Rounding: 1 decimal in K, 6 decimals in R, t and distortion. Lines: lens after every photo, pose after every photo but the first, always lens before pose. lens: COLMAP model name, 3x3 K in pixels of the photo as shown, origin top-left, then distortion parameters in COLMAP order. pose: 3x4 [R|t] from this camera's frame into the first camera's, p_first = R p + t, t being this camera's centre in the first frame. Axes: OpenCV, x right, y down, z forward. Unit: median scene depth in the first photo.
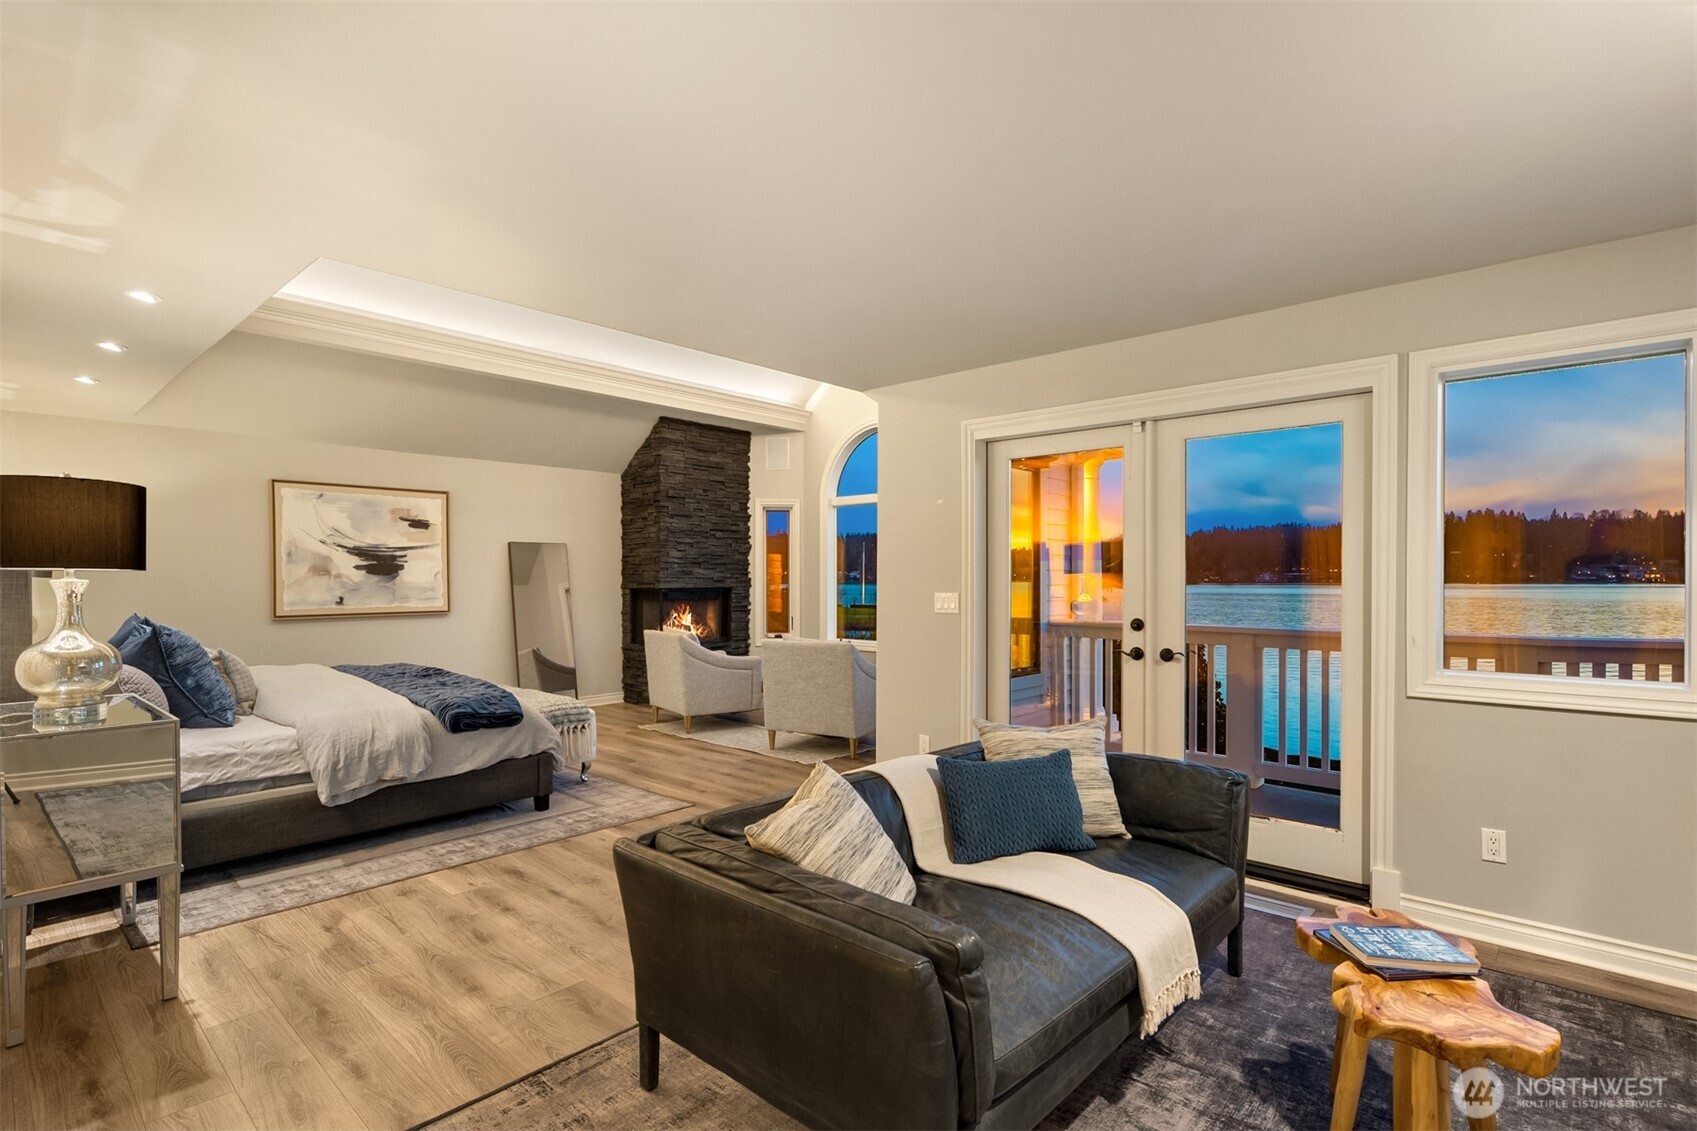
lens RADIAL K [[818.7, 0, 844.2], [0, 818.7, 590.8], [0, 0, 1]] dist [0.002052, -0.004426]
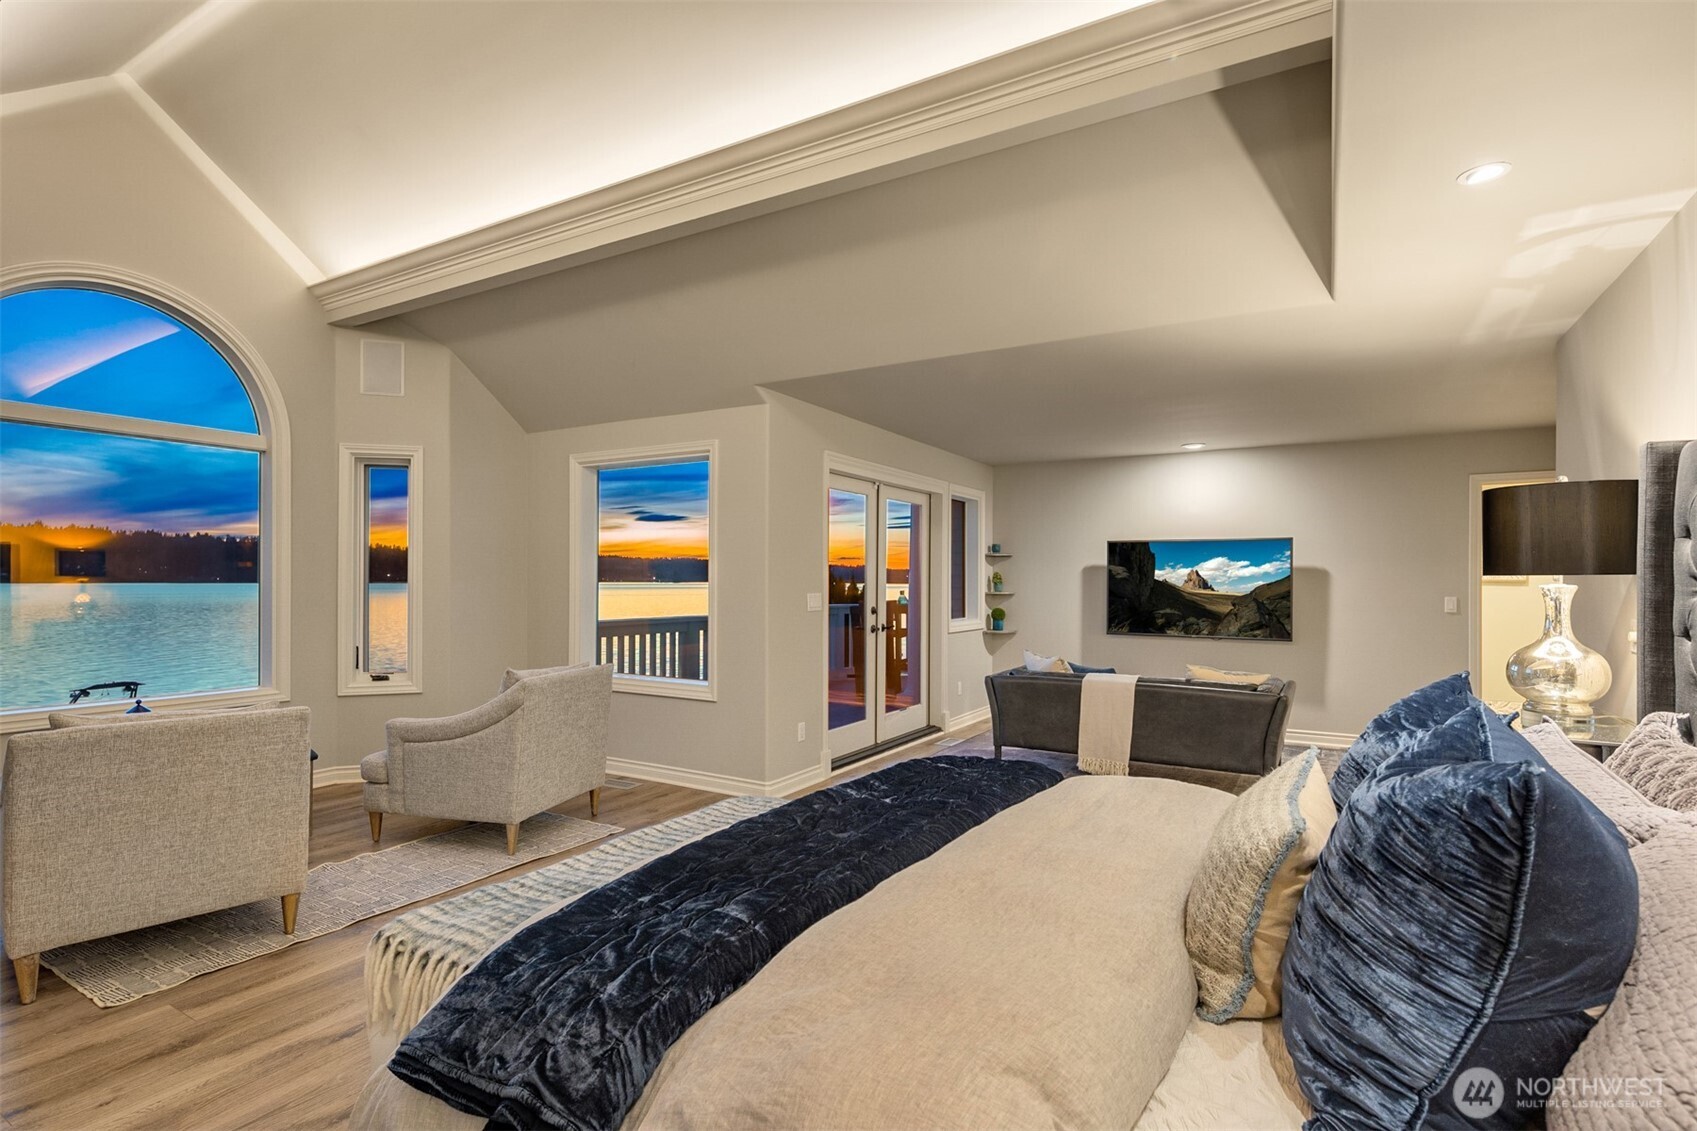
lens RADIAL K [[818.7, 0, 844.2], [0, 818.7, 590.8], [0, 0, 1]] dist [0.002052, -0.004426]
pose [[-0.195241, -0.014164, 0.980653, -1.685102], [0.015601, 0.999724, 0.017545, -0.037737], [-0.980631, 0.018725, -0.194966, 1.963337]]
